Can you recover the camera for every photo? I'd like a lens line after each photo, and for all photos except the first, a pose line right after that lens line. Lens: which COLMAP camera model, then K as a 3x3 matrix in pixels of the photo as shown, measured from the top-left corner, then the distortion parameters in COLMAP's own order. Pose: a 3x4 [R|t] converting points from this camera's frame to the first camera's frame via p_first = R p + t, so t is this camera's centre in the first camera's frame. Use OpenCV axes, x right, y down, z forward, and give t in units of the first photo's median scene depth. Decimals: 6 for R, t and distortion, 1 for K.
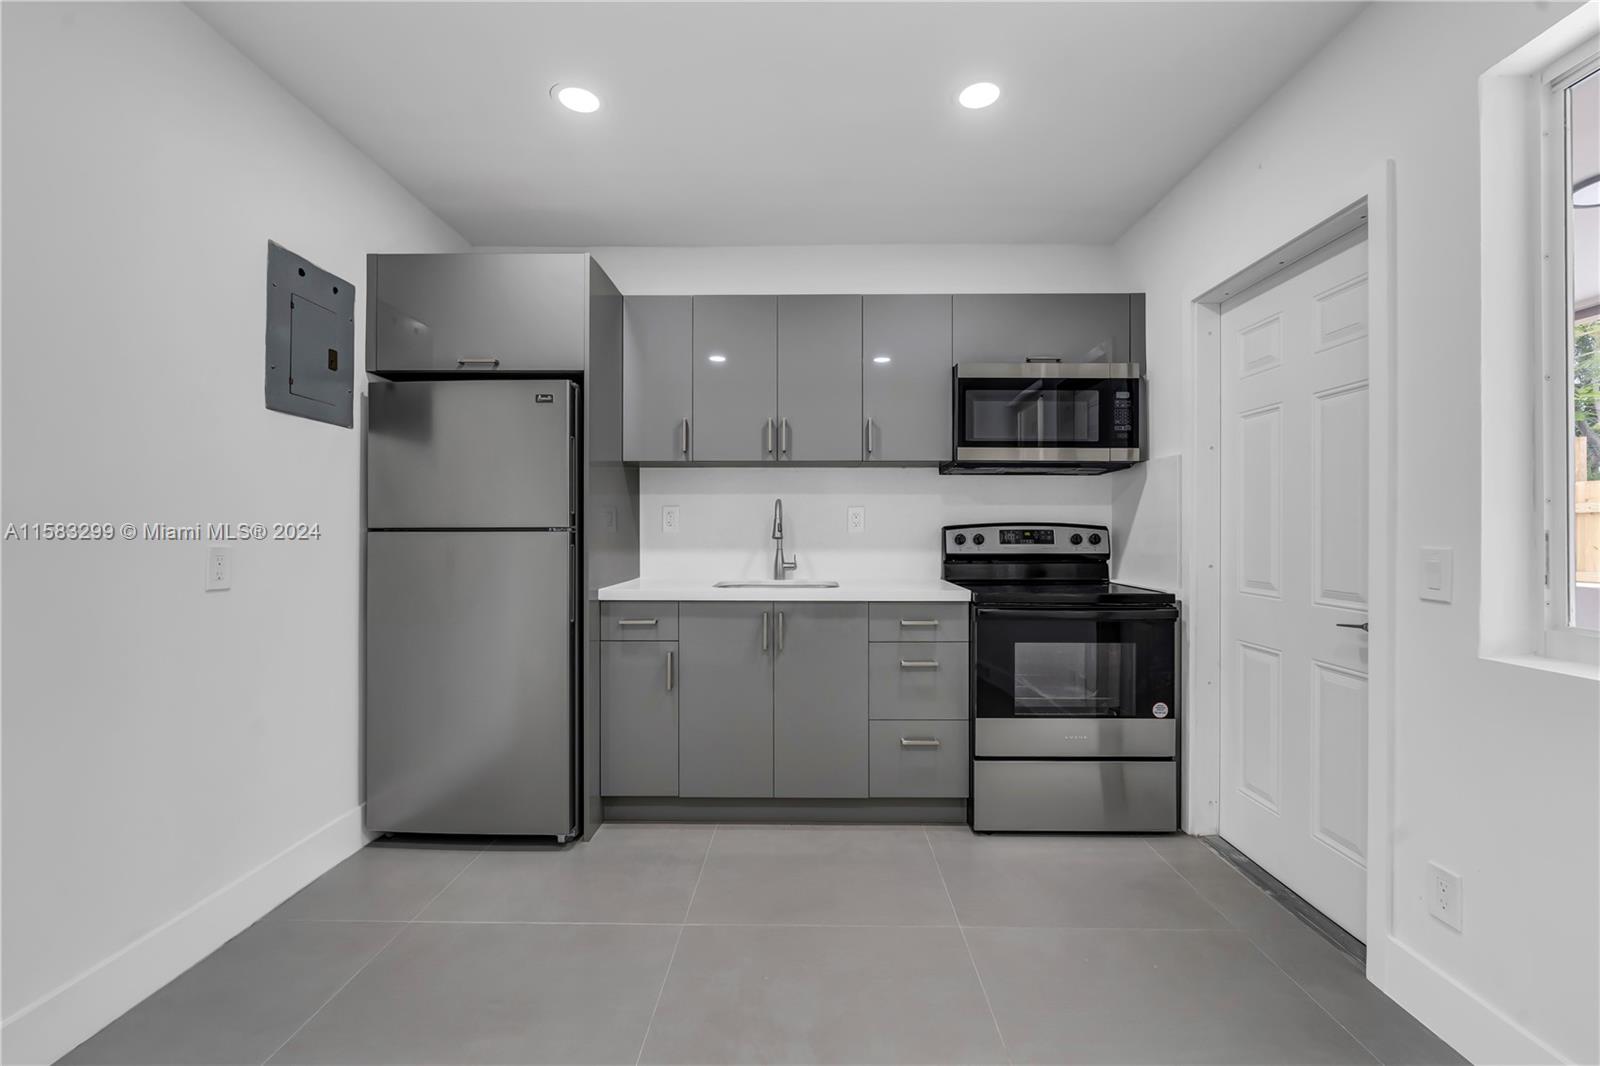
lens RADIAL K [[670.9, 0, 793.6], [0, 670.9, 531.0], [0, 0, 1]] dist [-0.007799, -0.001091]
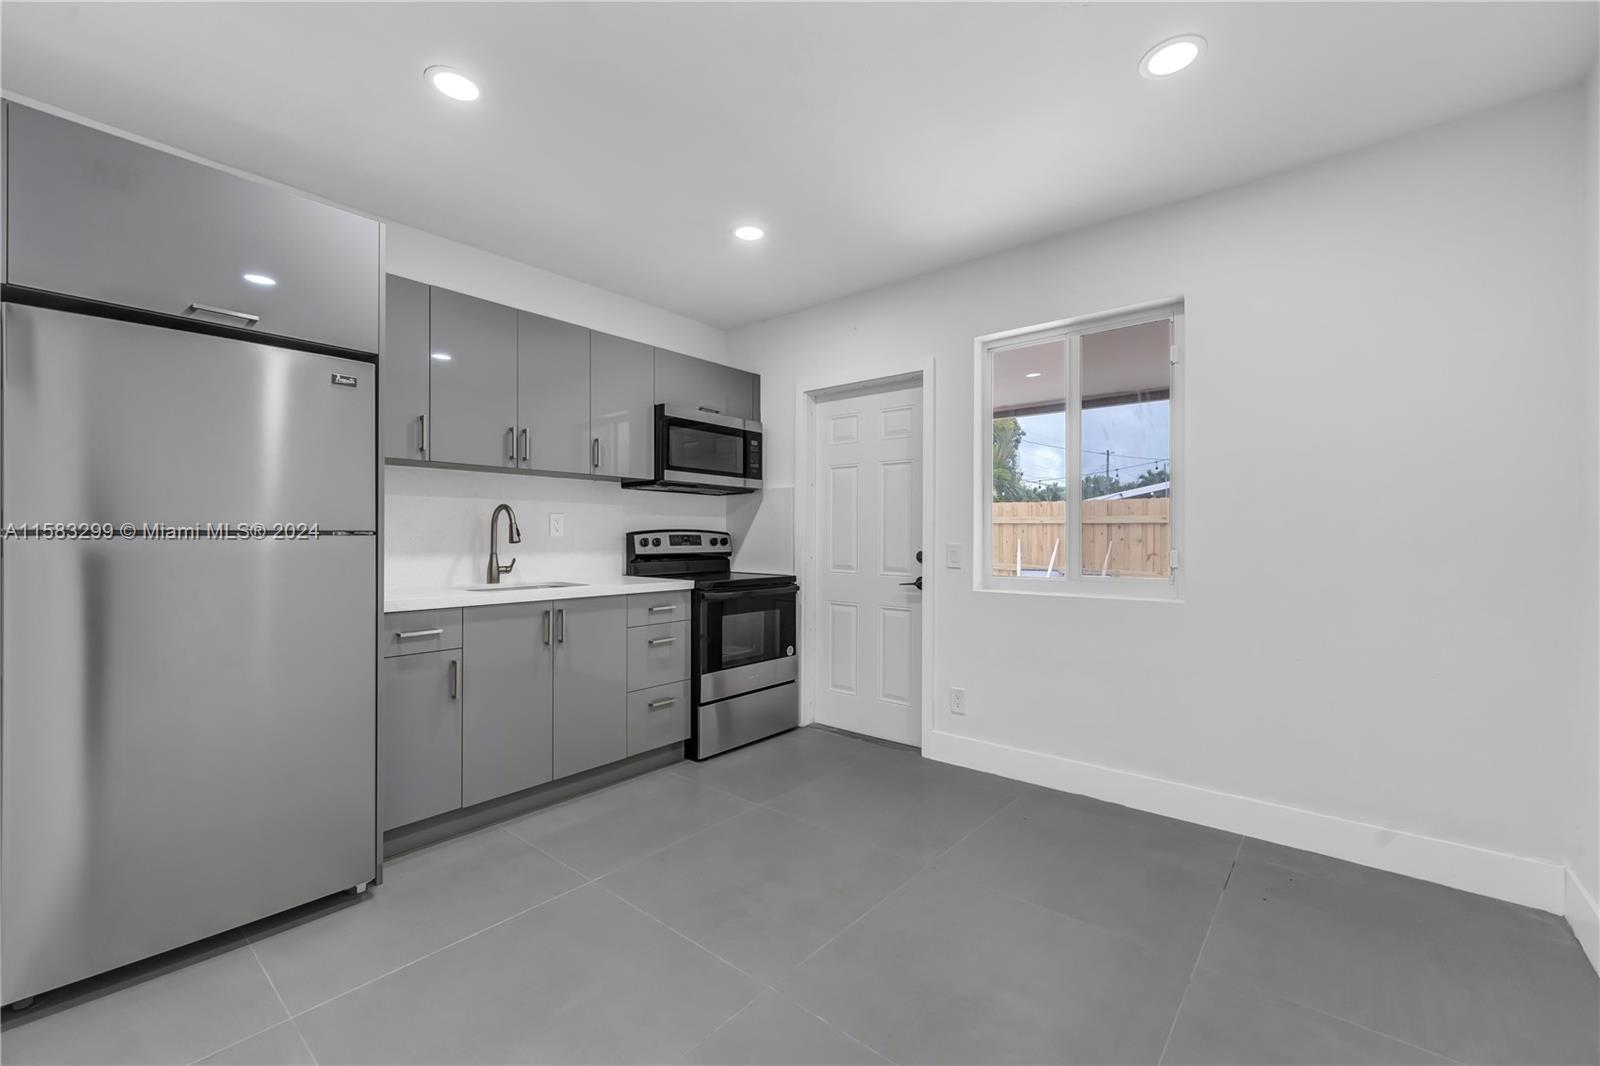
lens RADIAL K [[670.9, 0, 792.8], [0, 670.9, 536.1], [0, 0, 1]] dist [-0.007799, -0.001091]
pose [[0.625612, 0.000718, 0.780134, -0.629036], [-0.000904, 1.000000, -0.000195, 0.000989], [-0.780134, -0.000583, 0.625612, 0.017322]]
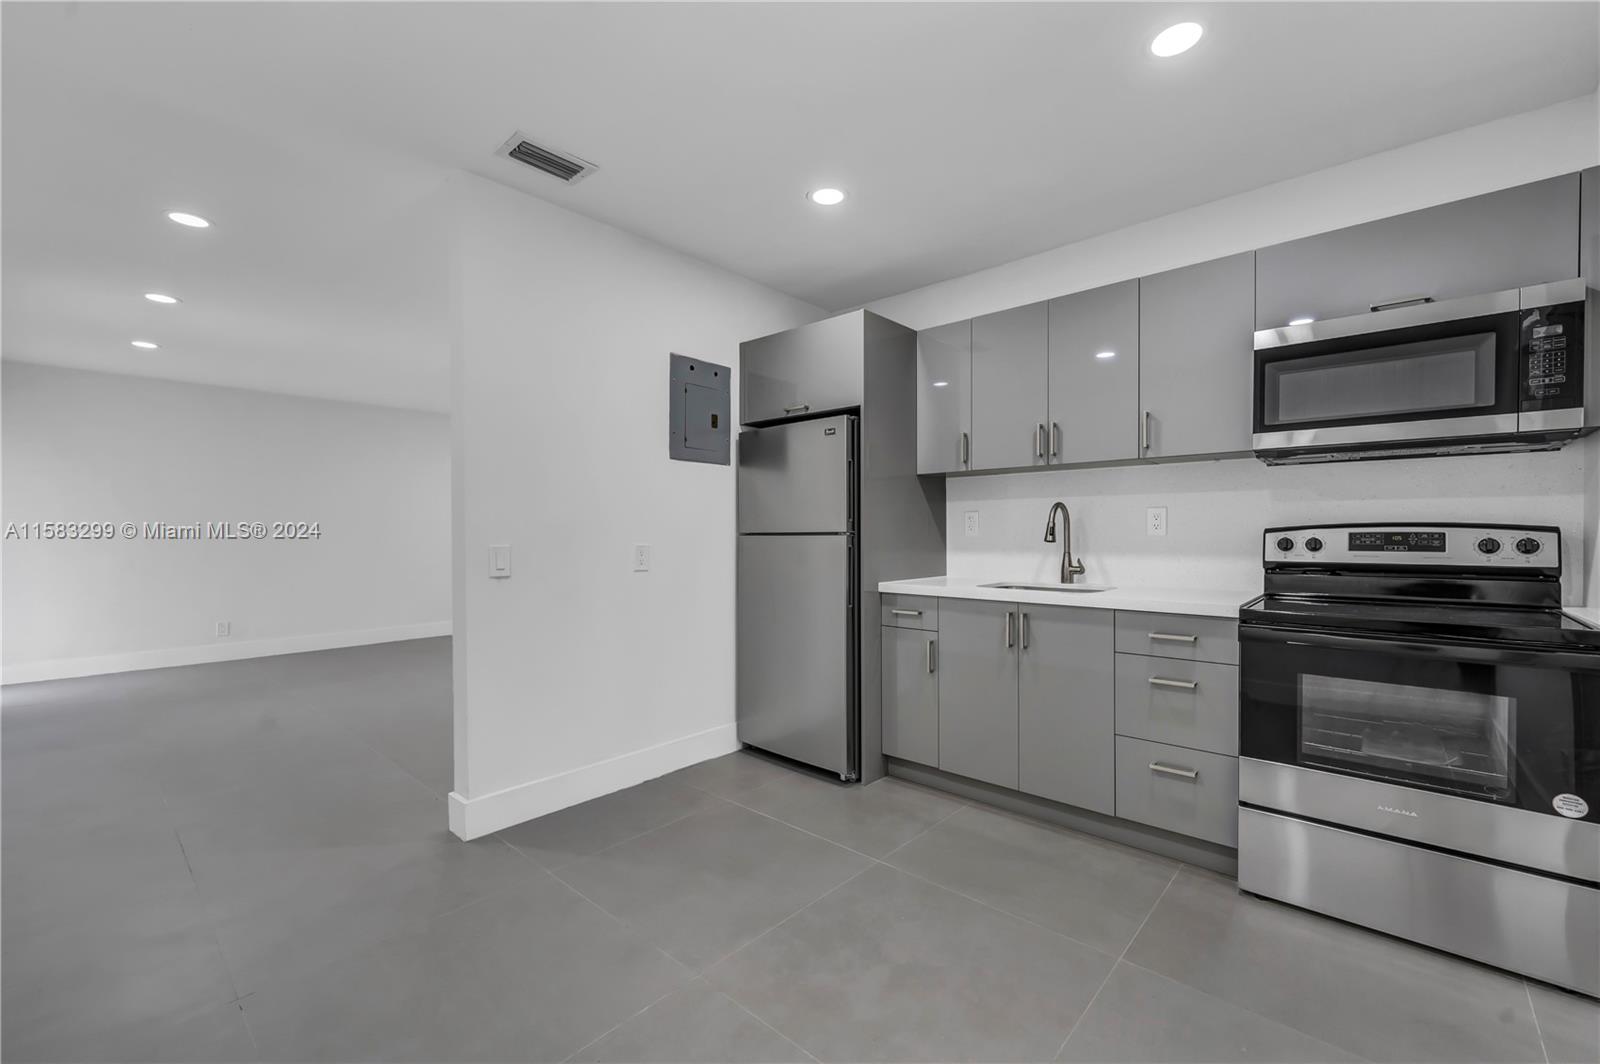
lens RADIAL K [[655.3, 0, 796.6], [0, 655.3, 537.9], [0, 0, 1]] dist [0.000982, -0.000644]
pose [[0.751877, 0.002948, -0.659297, 0.377640], [0.002276, 0.999972, 0.007067, -0.002777], [0.659299, -0.006814, 0.751850, 0.010783]]
